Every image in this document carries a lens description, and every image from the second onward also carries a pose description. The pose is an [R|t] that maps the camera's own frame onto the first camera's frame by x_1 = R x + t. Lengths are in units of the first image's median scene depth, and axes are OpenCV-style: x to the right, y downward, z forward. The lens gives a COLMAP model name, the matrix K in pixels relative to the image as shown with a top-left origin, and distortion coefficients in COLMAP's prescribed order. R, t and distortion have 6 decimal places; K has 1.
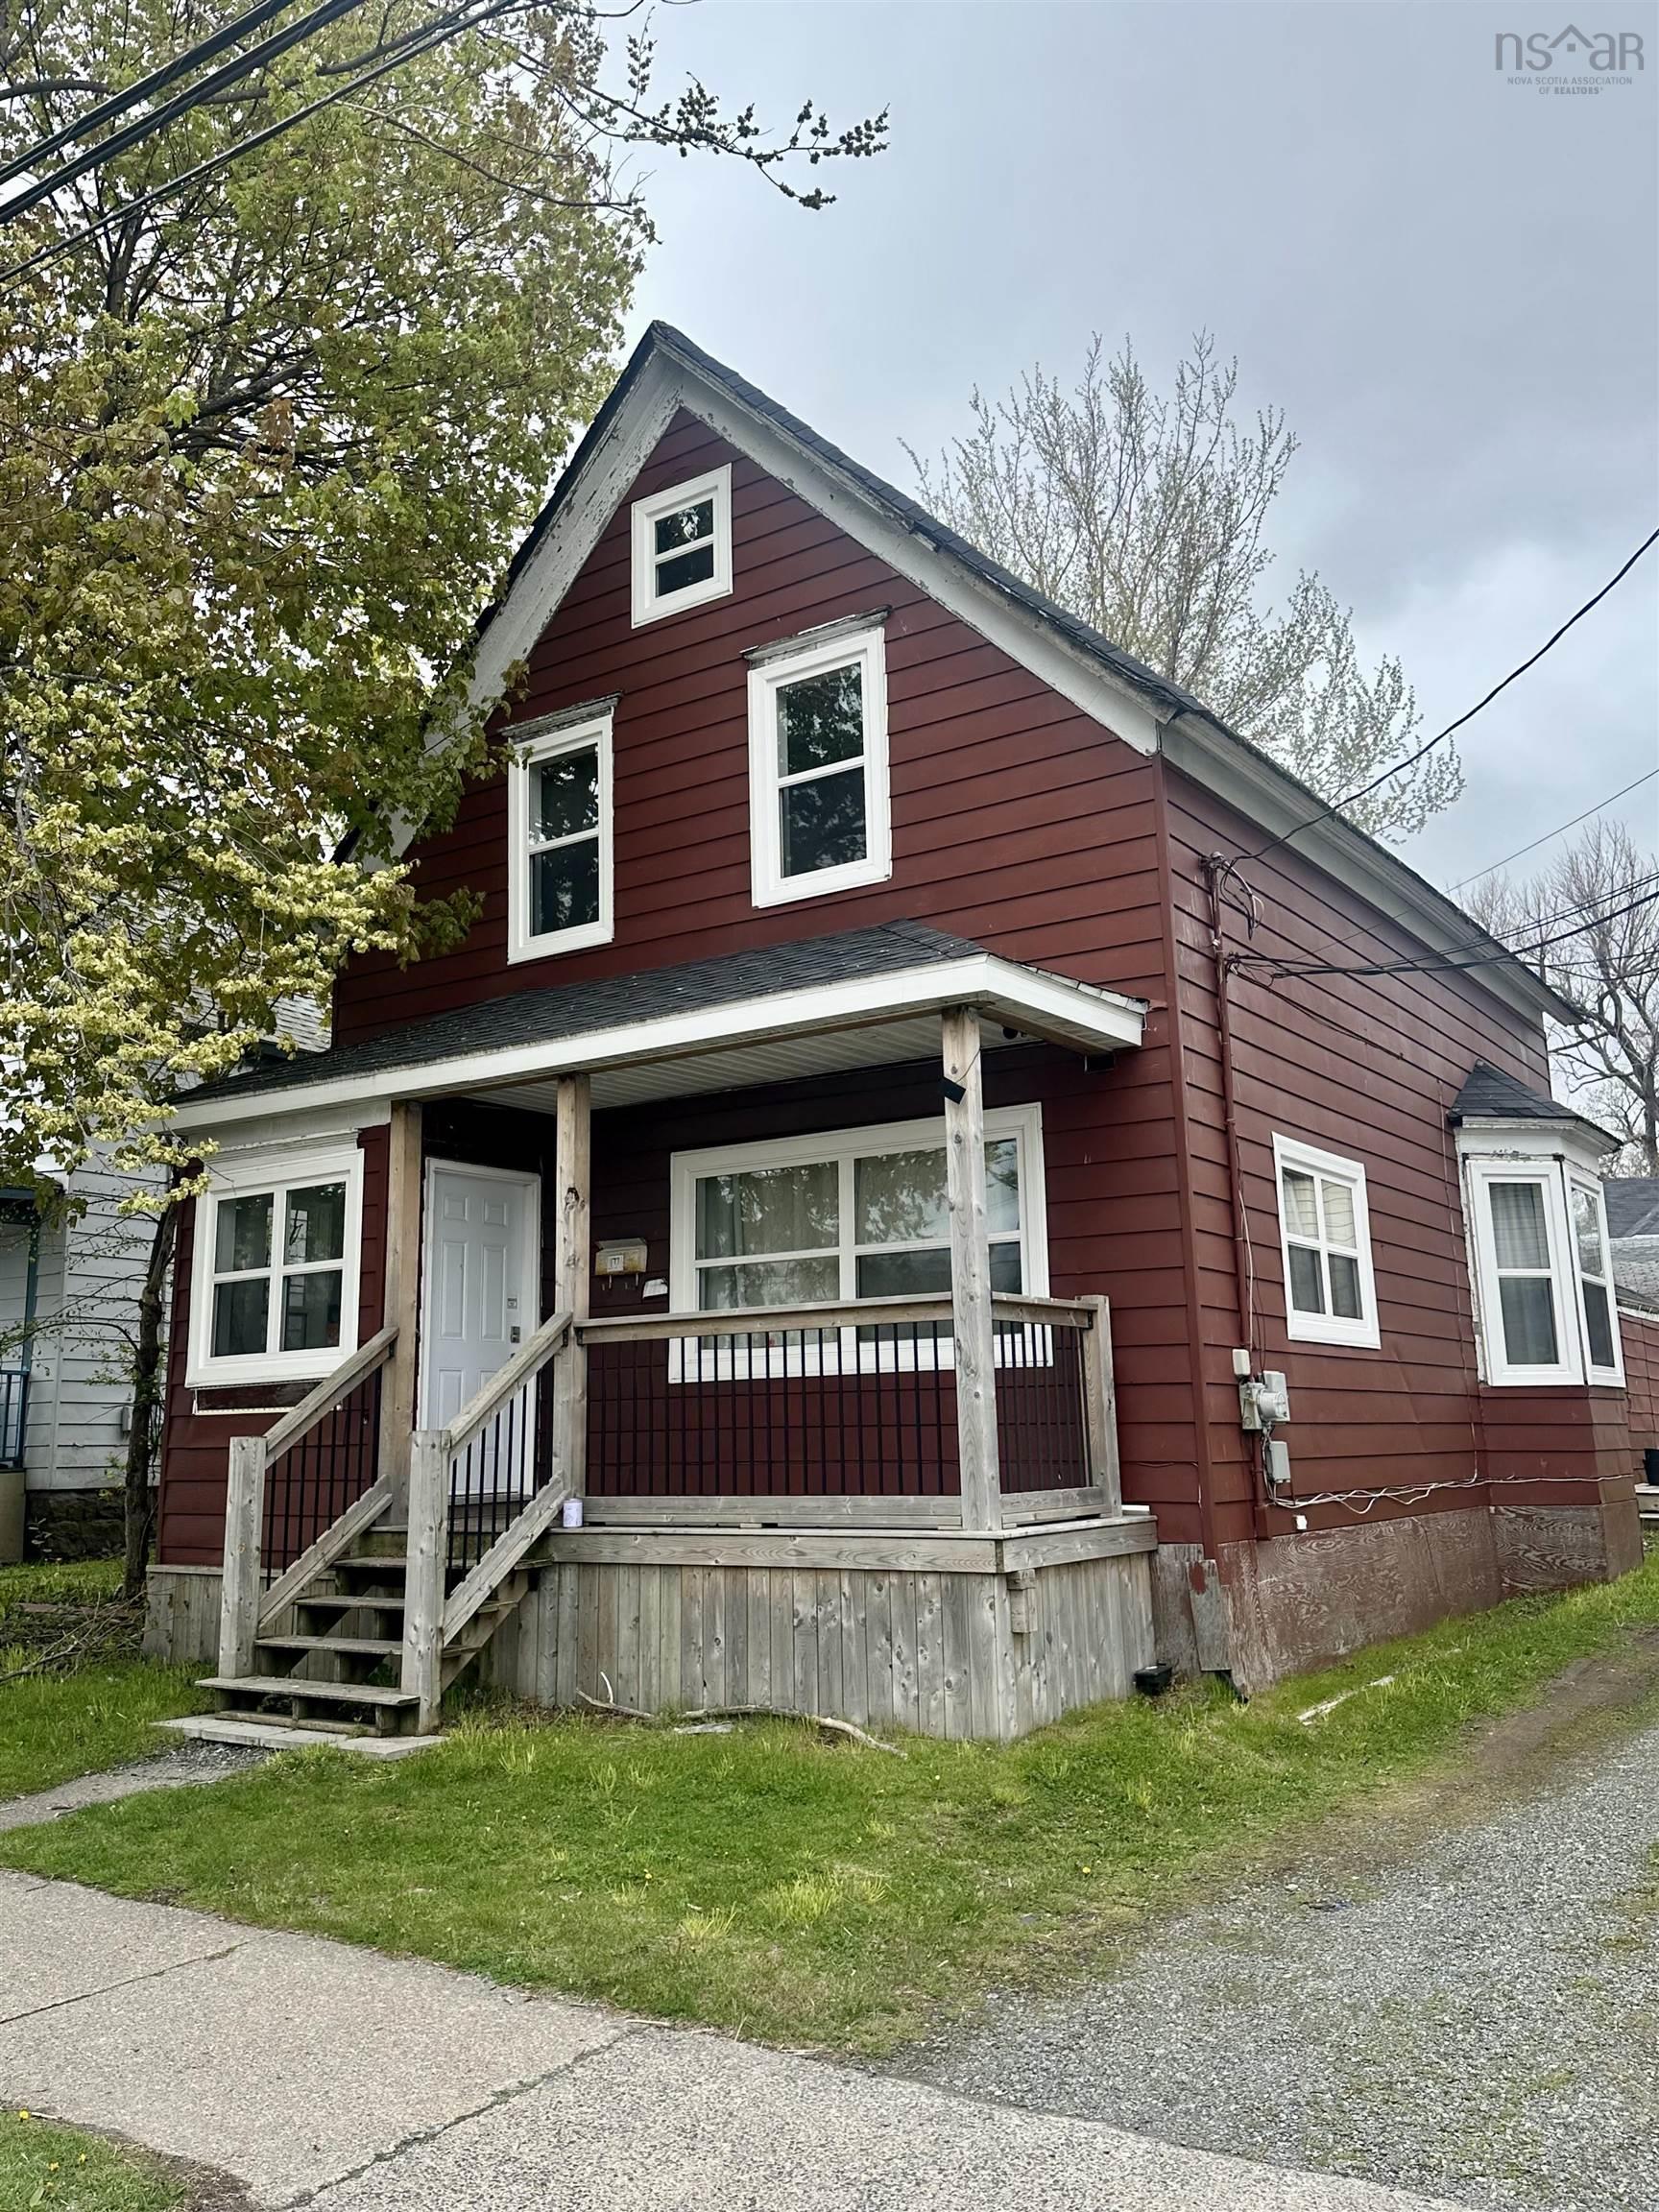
lens RADIAL K [[1776.8, 0, 815.8], [0, 1776.8, 1084.2], [0, 0, 1]] dist [0.217649, -0.481001]
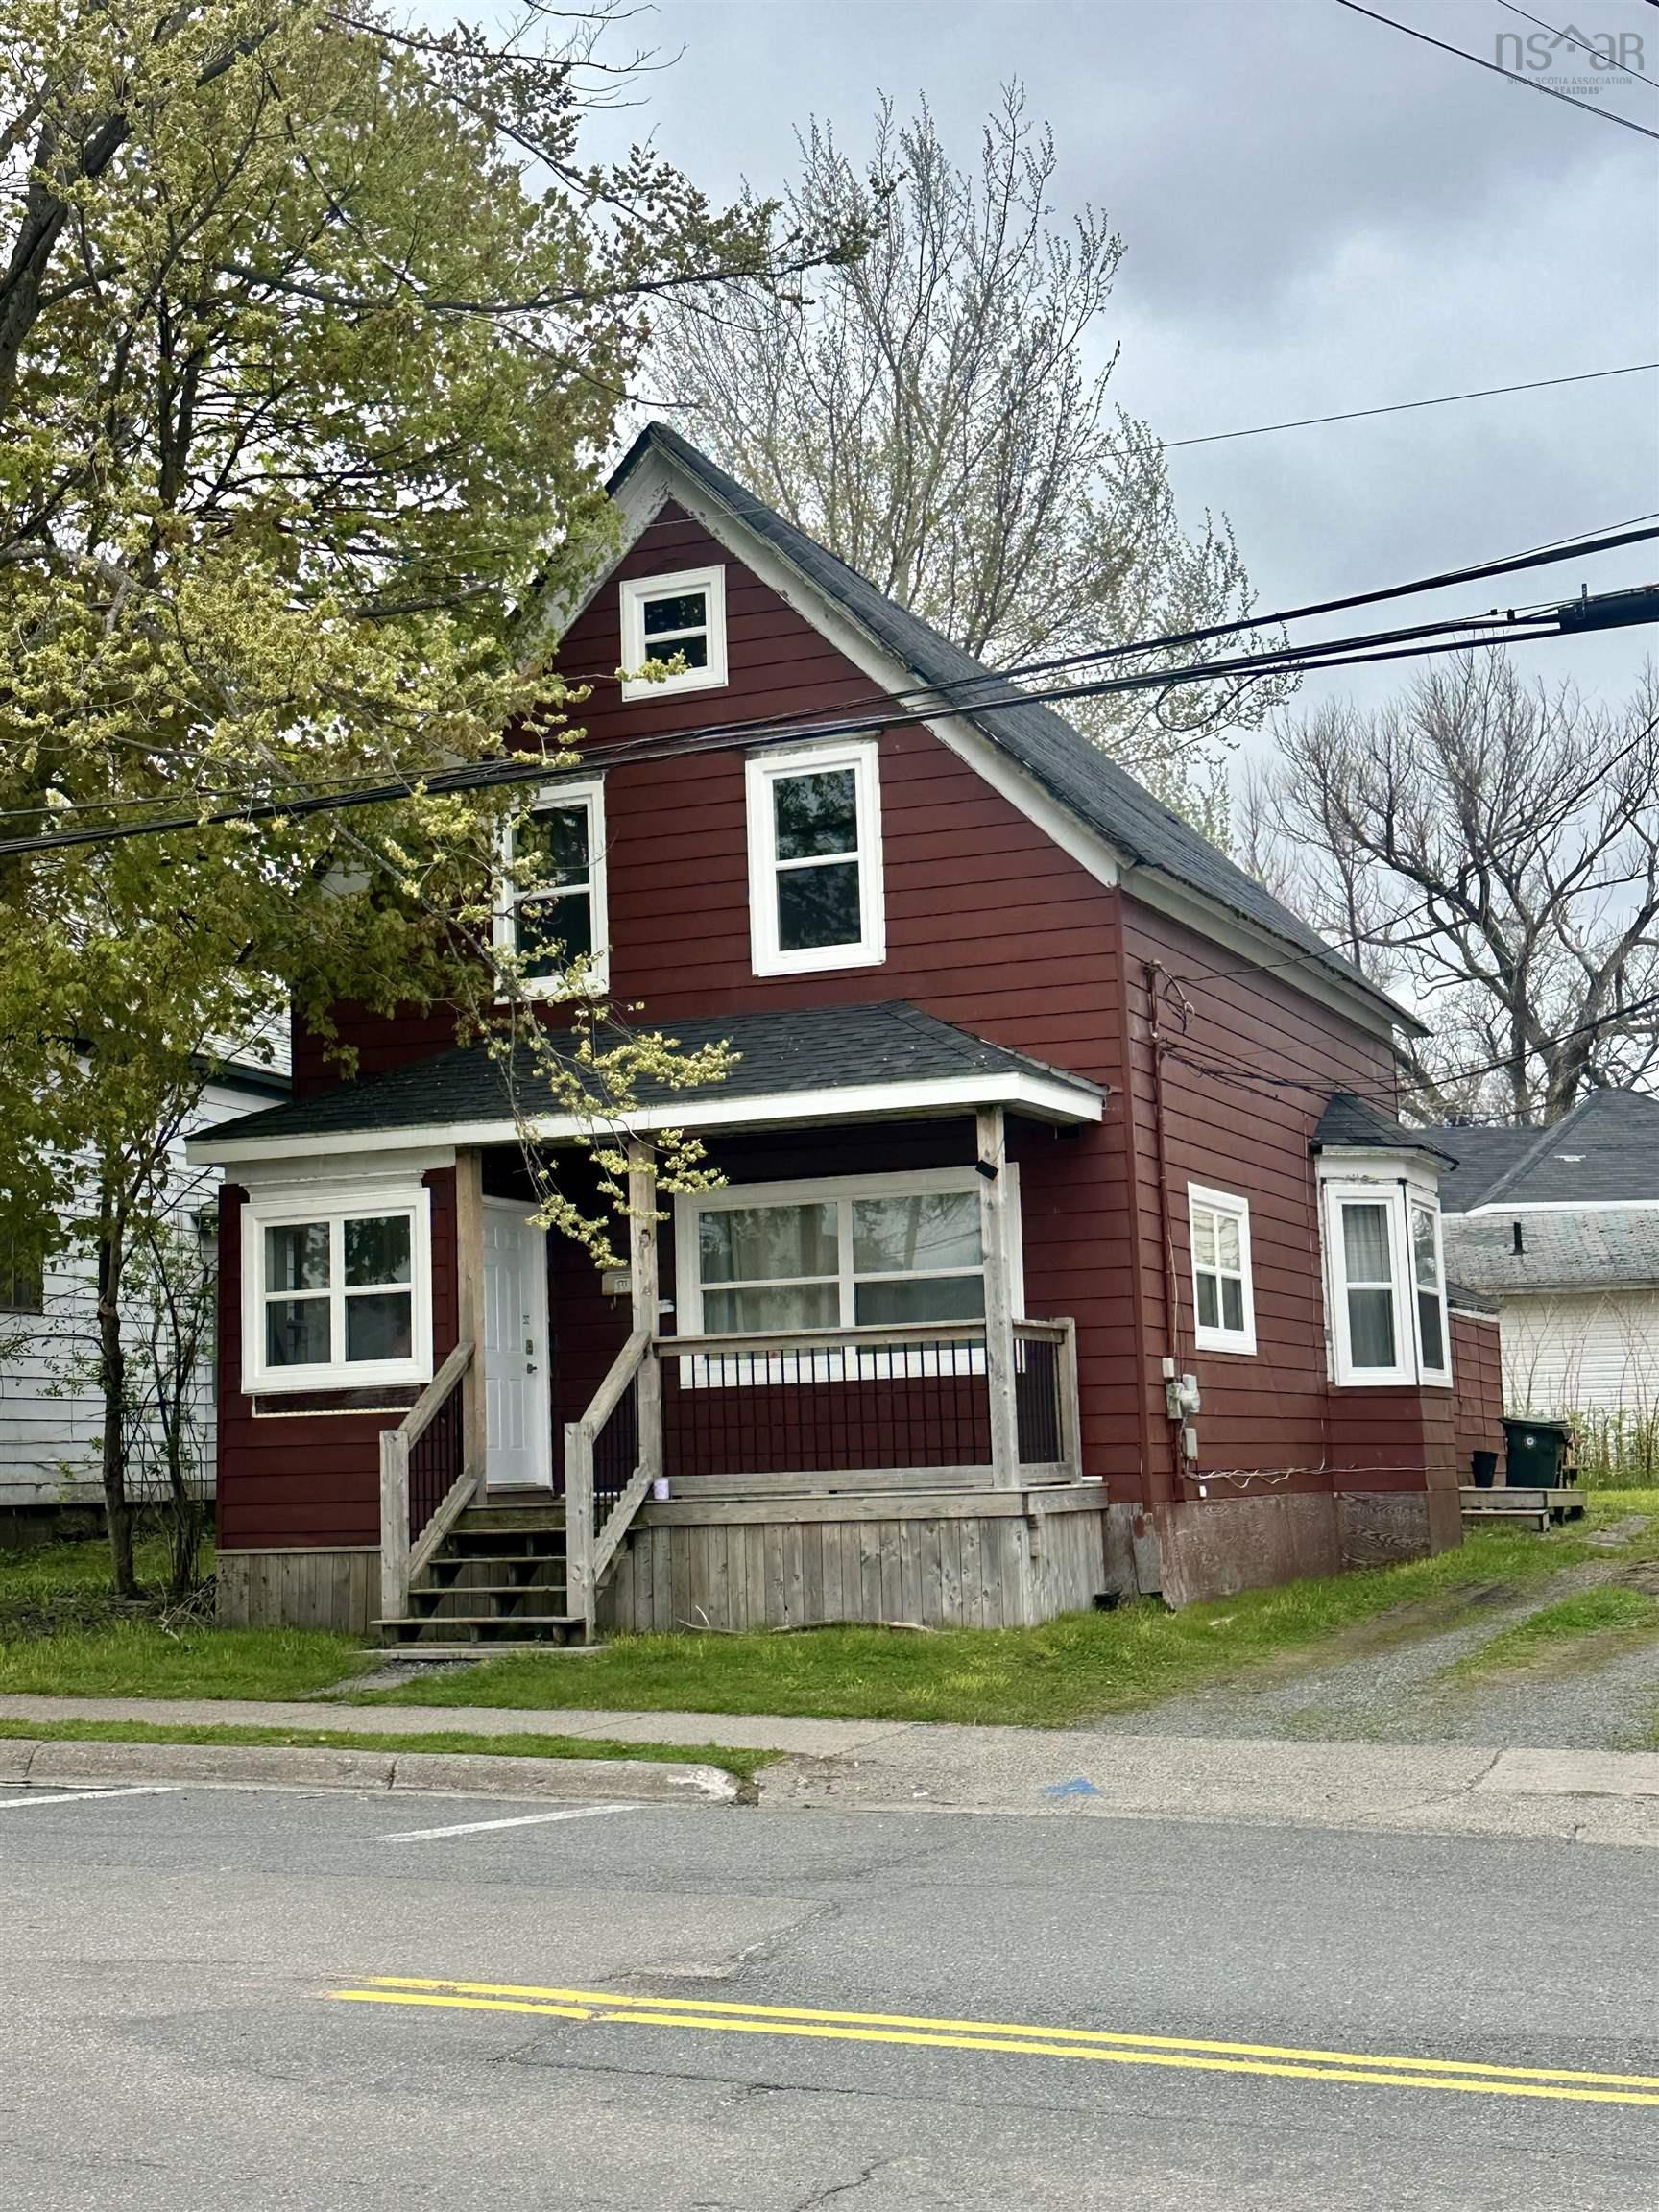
lens RADIAL K [[2981.4, 0, 829.5], [0, 2981.4, 1106.0], [0, 0, 1]] dist [0.165930, 0.014347]
pose [[0.979942, 0.012938, 0.198863, -0.378225], [-0.025884, 0.997701, 0.062638, -0.141260], [-0.197595, -0.066529, 0.978023, -0.910253]]
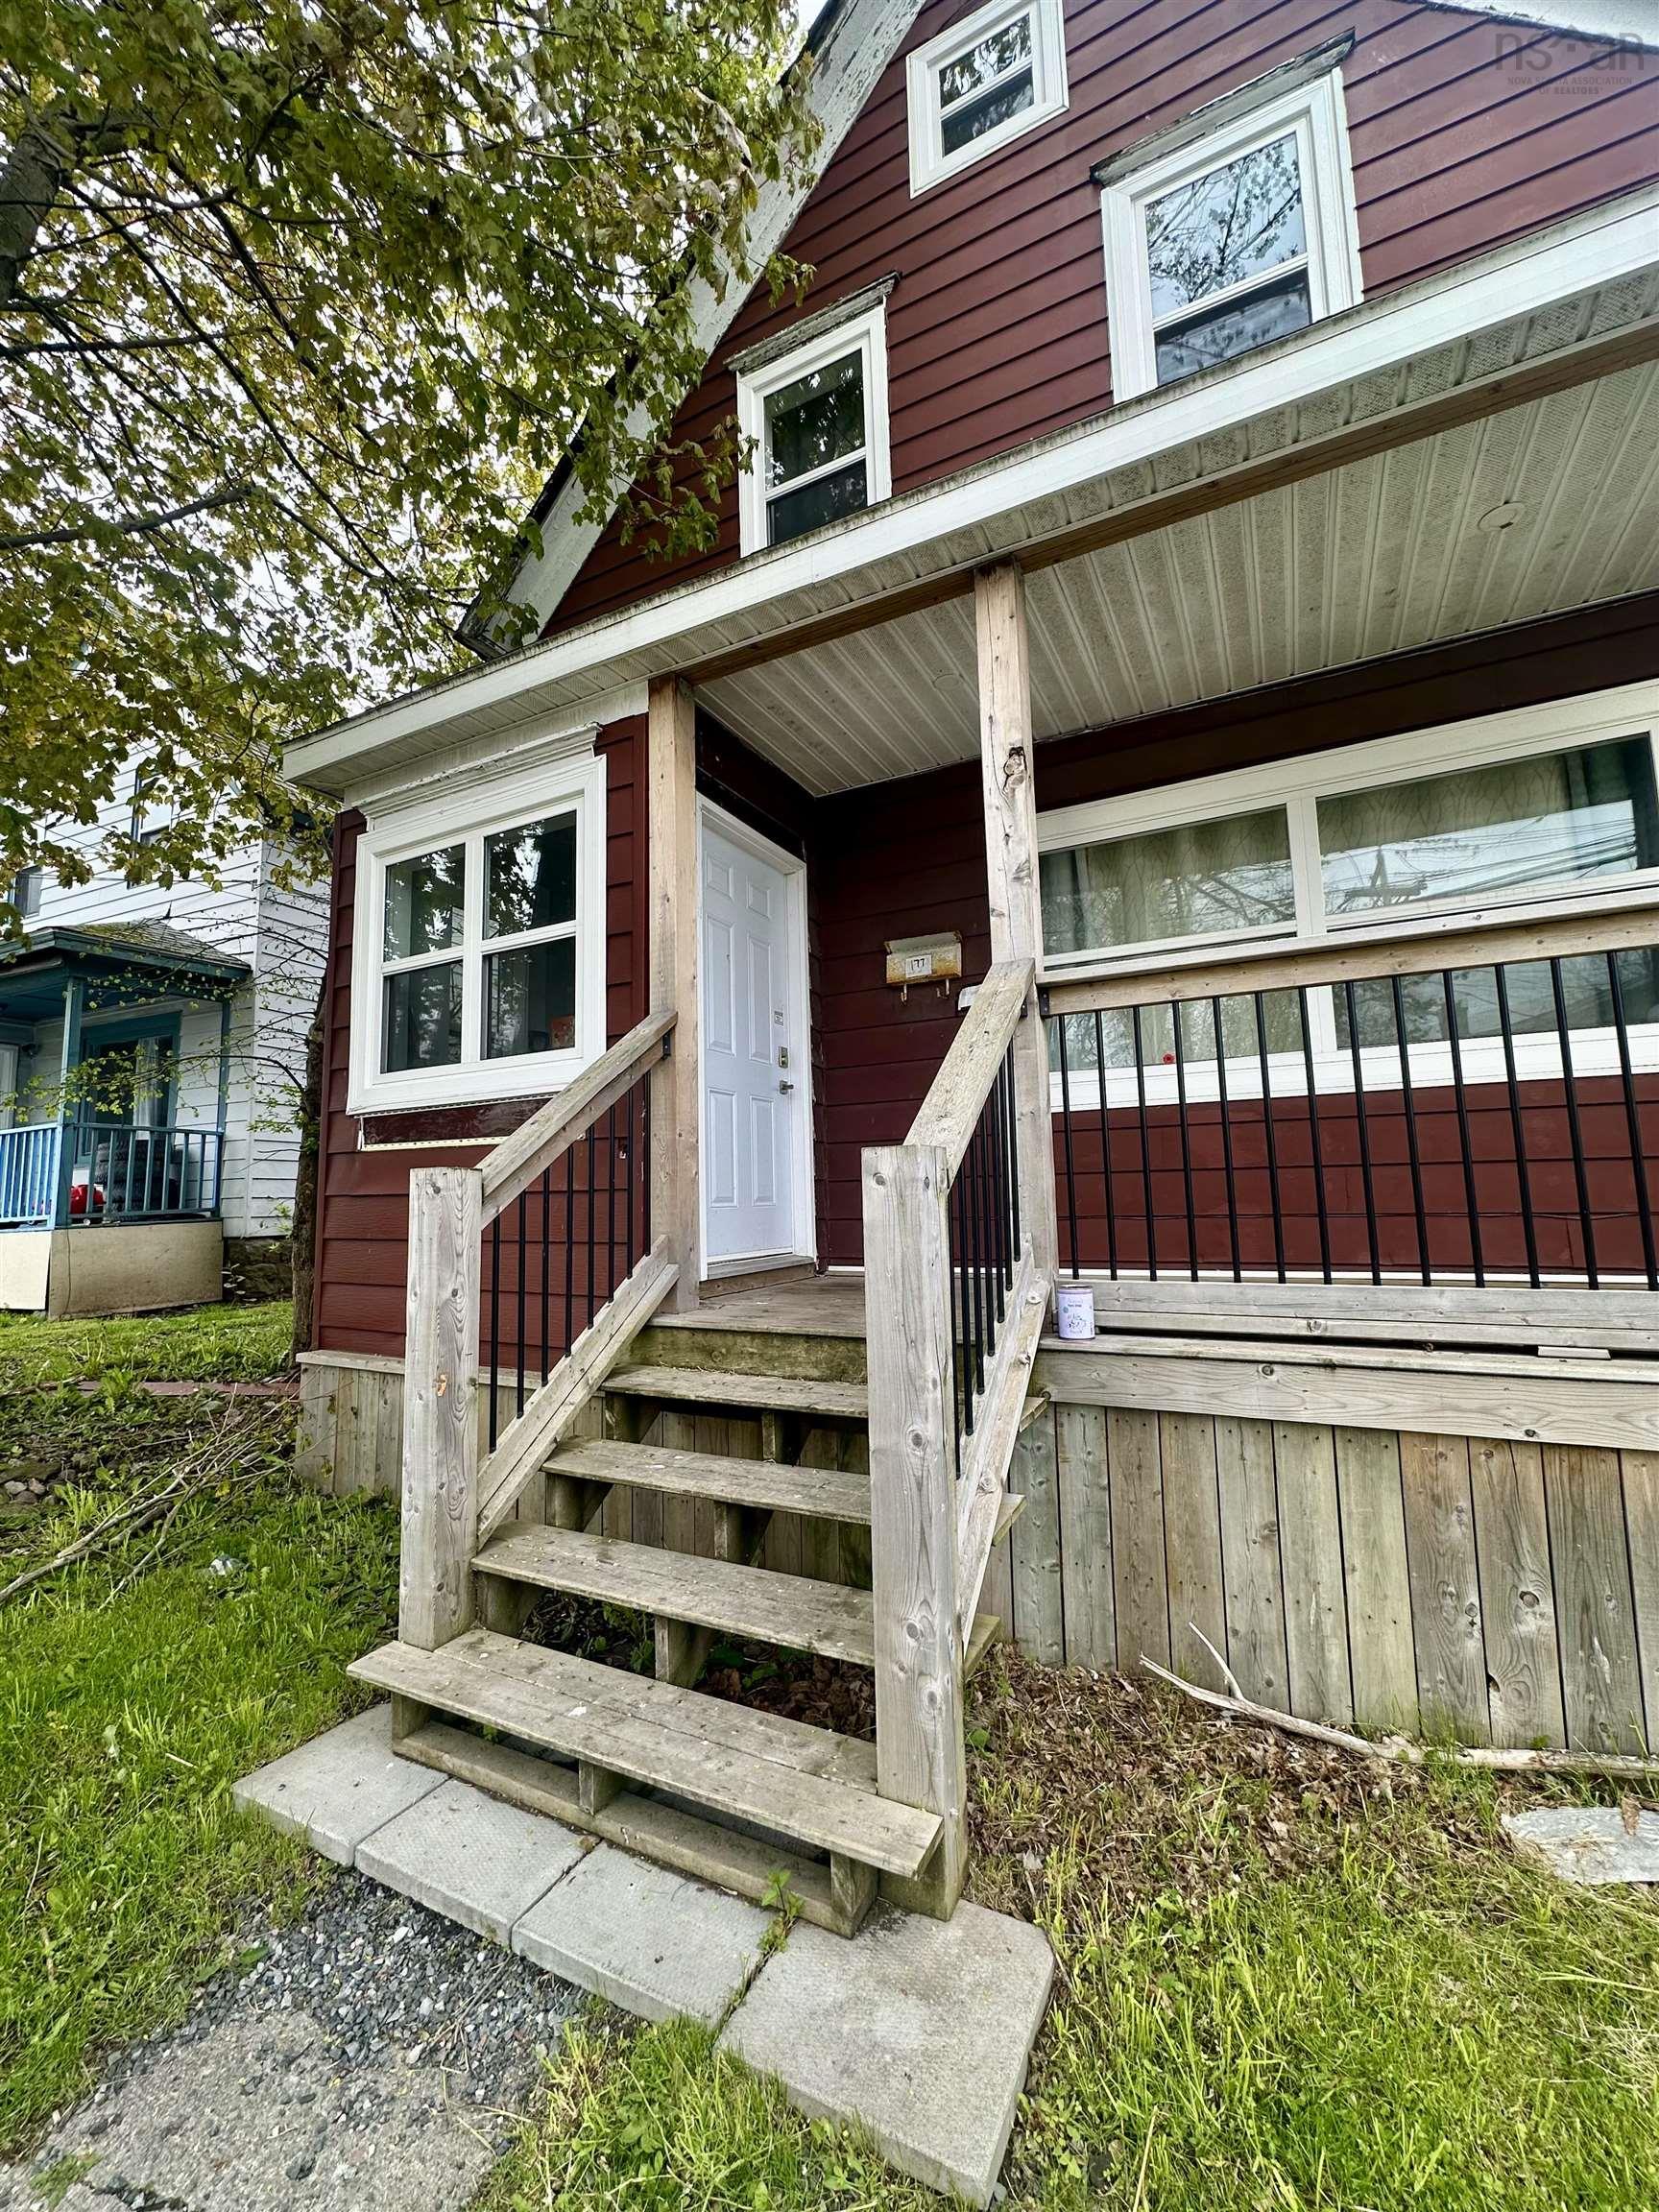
lens RADIAL K [[890.7, 0, 829.5], [0, 890.7, 1106.0], [0, 0, 1]] dist [-0.002943, -0.000344]
pose [[0.991810, 0.010155, 0.127315, -0.207906], [-0.021433, 0.995931, 0.087528, 0.133370], [-0.125908, -0.089540, 0.987993, 0.646141]]
